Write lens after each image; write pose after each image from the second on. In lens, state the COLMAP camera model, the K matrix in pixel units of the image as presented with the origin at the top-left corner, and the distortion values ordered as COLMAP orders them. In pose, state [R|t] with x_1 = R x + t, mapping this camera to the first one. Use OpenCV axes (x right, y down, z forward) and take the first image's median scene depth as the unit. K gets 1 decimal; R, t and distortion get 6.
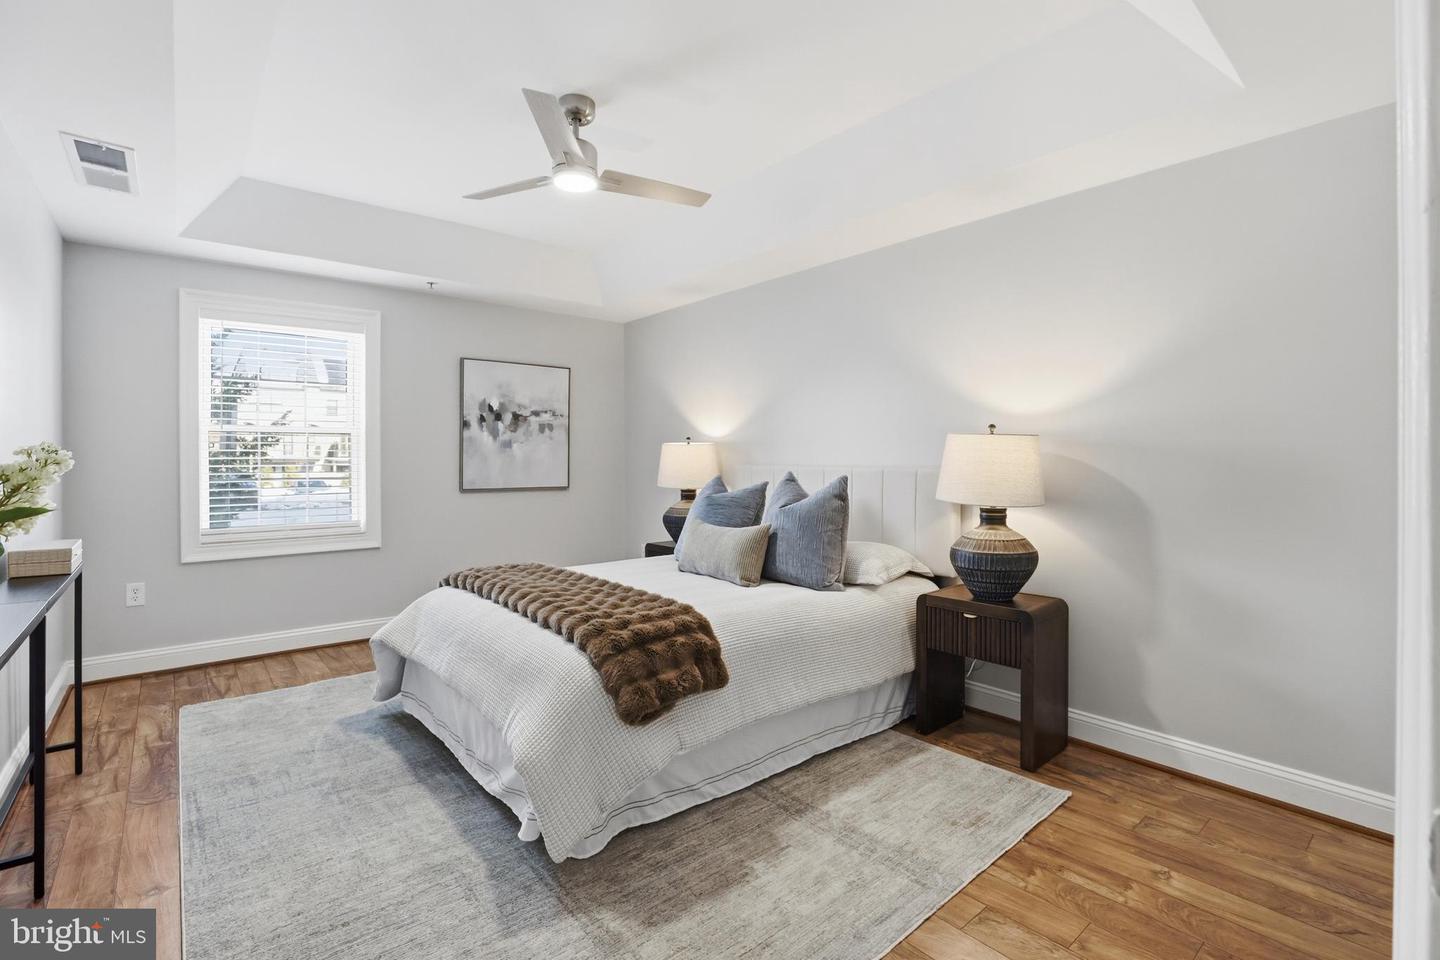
lens RADIAL K [[670.7, 0, 721.7], [0, 670.7, 463.4], [0, 0, 1]] dist [-0.019212, 0.000312]
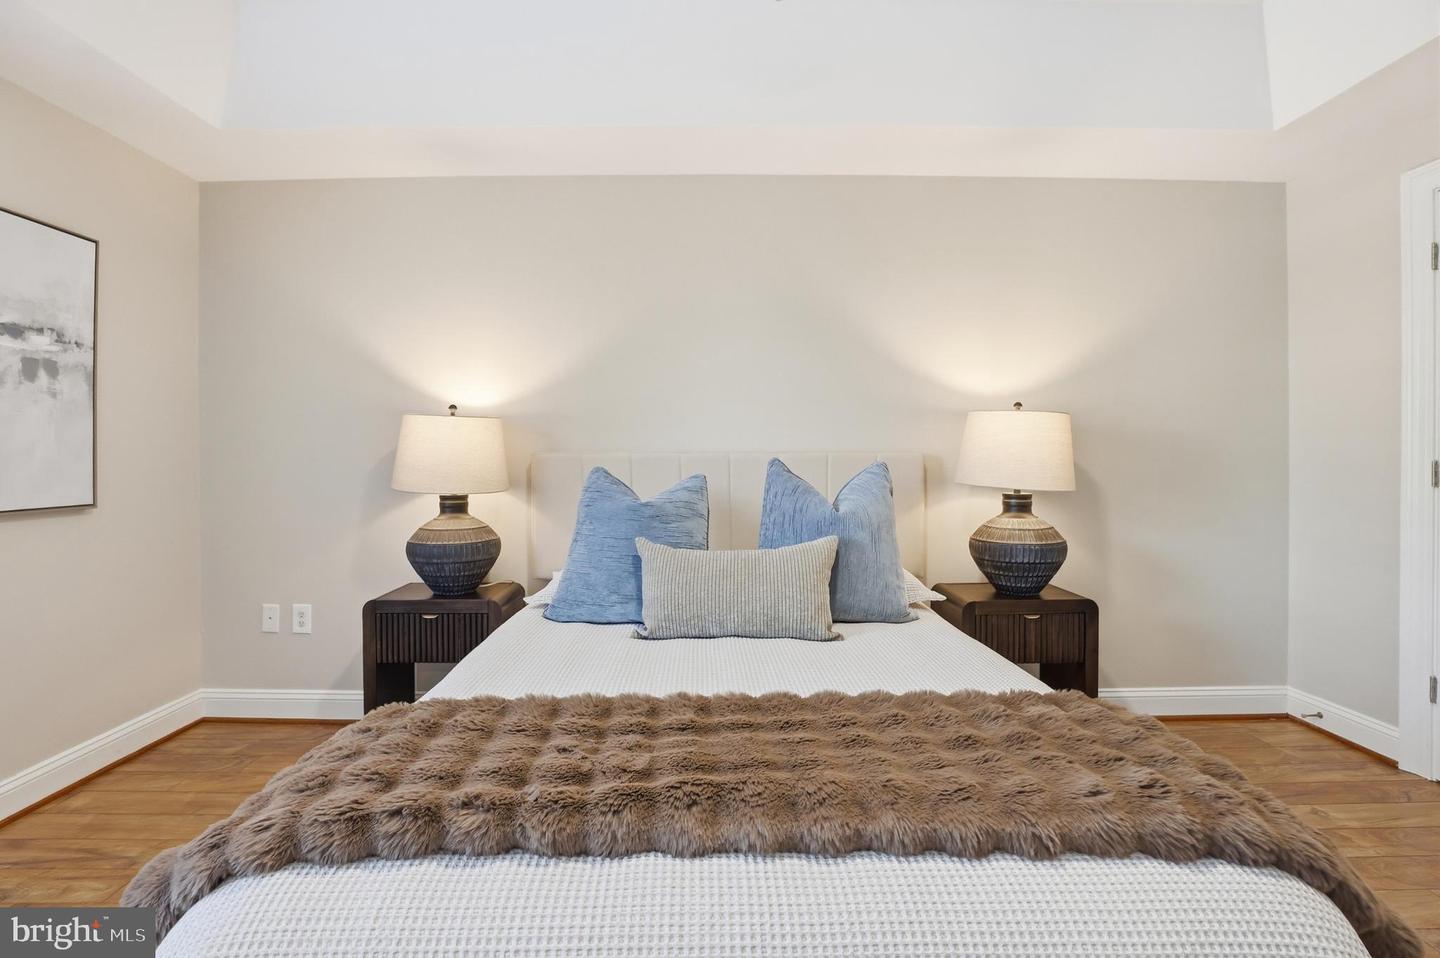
lens RADIAL K [[684.1, 0, 718.2], [0, 684.1, 449.8], [0, 0, 1]] dist [-0.015986, 0.000230]
pose [[0.634708, -0.008514, 0.772705, -0.316566], [0.005588, 0.999964, 0.006429, -0.001831], [-0.772732, 0.000237, 0.634732, 0.393132]]
